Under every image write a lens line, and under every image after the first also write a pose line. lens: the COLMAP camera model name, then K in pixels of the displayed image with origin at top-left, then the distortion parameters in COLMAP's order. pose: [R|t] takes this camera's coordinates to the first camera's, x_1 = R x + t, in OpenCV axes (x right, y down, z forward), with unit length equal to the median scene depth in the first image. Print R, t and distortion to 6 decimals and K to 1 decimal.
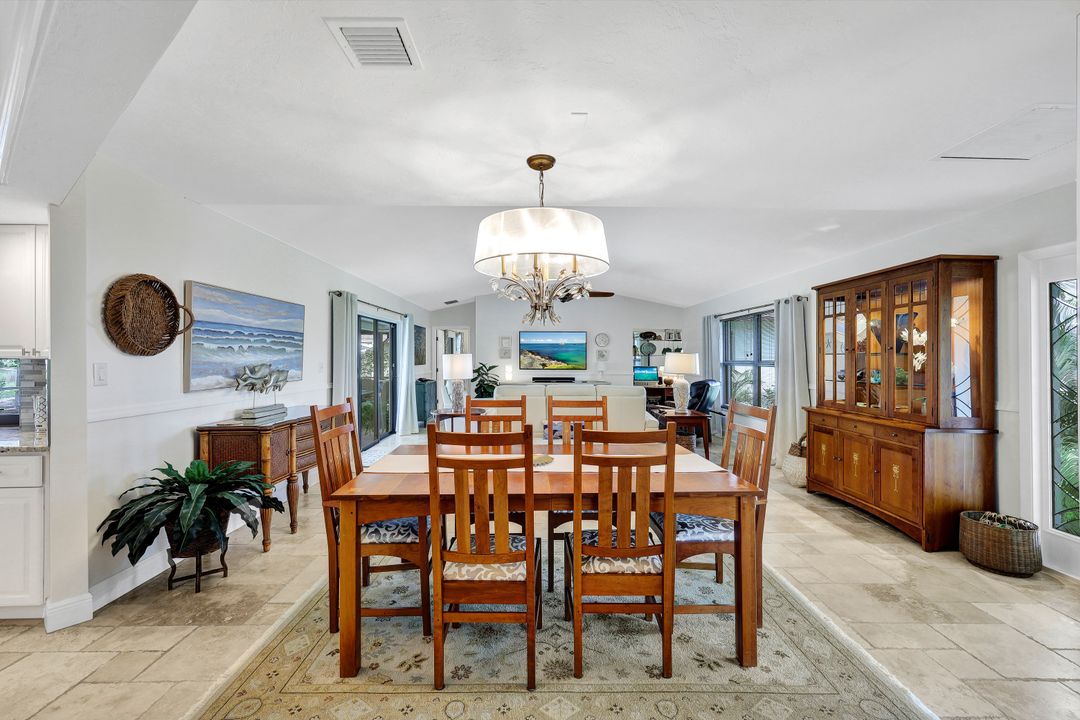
lens RADIAL K [[435.5, 0, 537.6], [0, 435.5, 361.1], [0, 0, 1]] dist [0.000983, 0.000493]
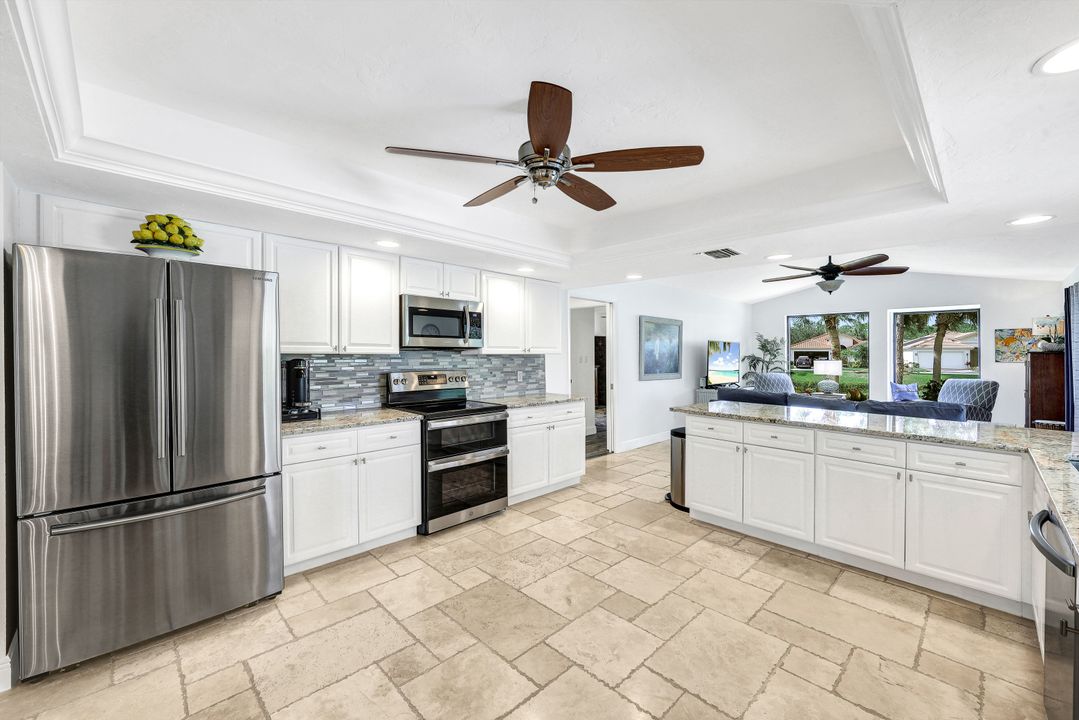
lens RADIAL K [[435.1, 0, 544.8], [0, 435.1, 356.0], [0, 0, 1]] dist [0.000983, 0.000493]
pose [[-0.705043, 0.002314, -0.709161, -0.312209], [-0.008745, 0.999890, 0.011957, -0.020036], [0.709111, 0.014632, -0.704945, 1.946269]]
